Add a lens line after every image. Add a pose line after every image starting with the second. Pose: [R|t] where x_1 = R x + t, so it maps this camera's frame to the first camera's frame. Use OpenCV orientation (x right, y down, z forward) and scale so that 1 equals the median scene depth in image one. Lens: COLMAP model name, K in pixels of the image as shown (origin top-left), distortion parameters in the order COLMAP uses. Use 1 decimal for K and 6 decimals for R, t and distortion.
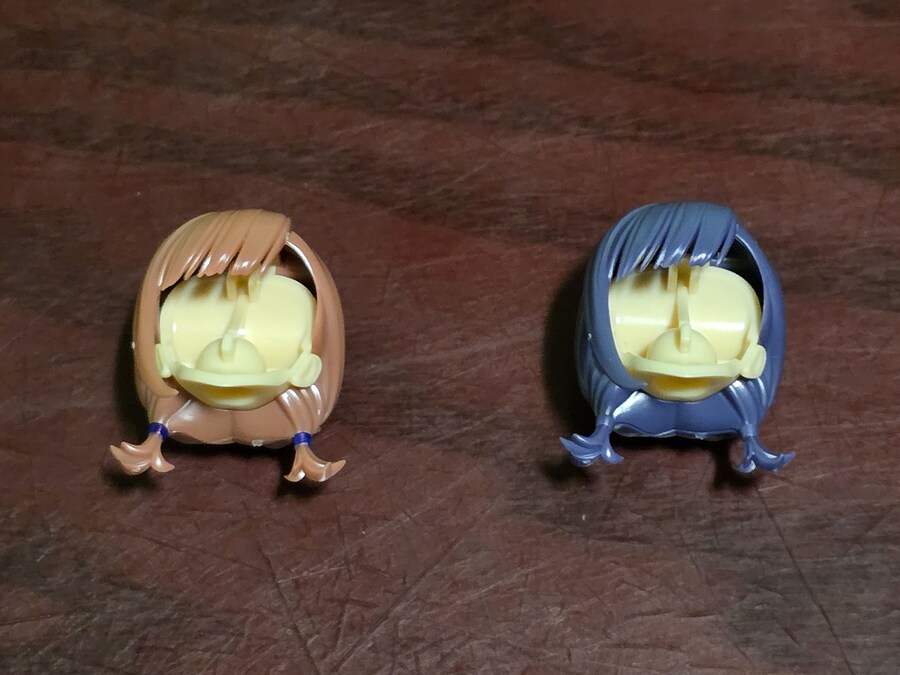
lens RADIAL K [[2571.2, 0, 449.4], [0, 2571.2, 338.1], [0, 0, 1]] dist [0.089210, 0.000000]
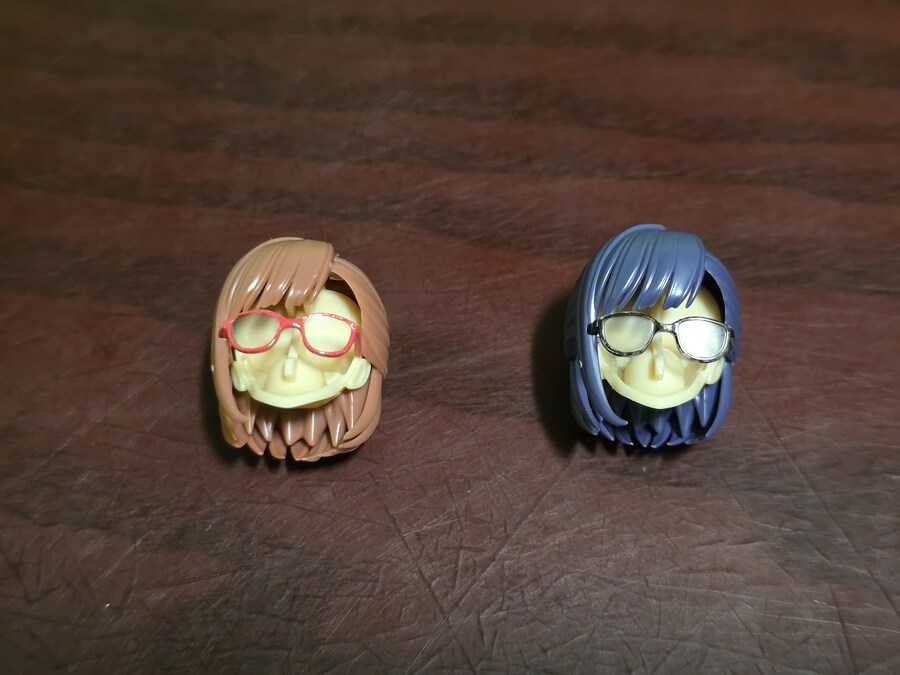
lens RADIAL K [[1290.8, 0, 450.9], [0, 1290.8, 337.0], [0, 0, 1]] dist [0.017719, 0.000000]
pose [[0.997726, -0.055162, 0.038742, -0.060799], [0.056642, 0.997663, -0.038223, 0.023944], [-0.036543, 0.040330, 0.998518, 0.367115]]
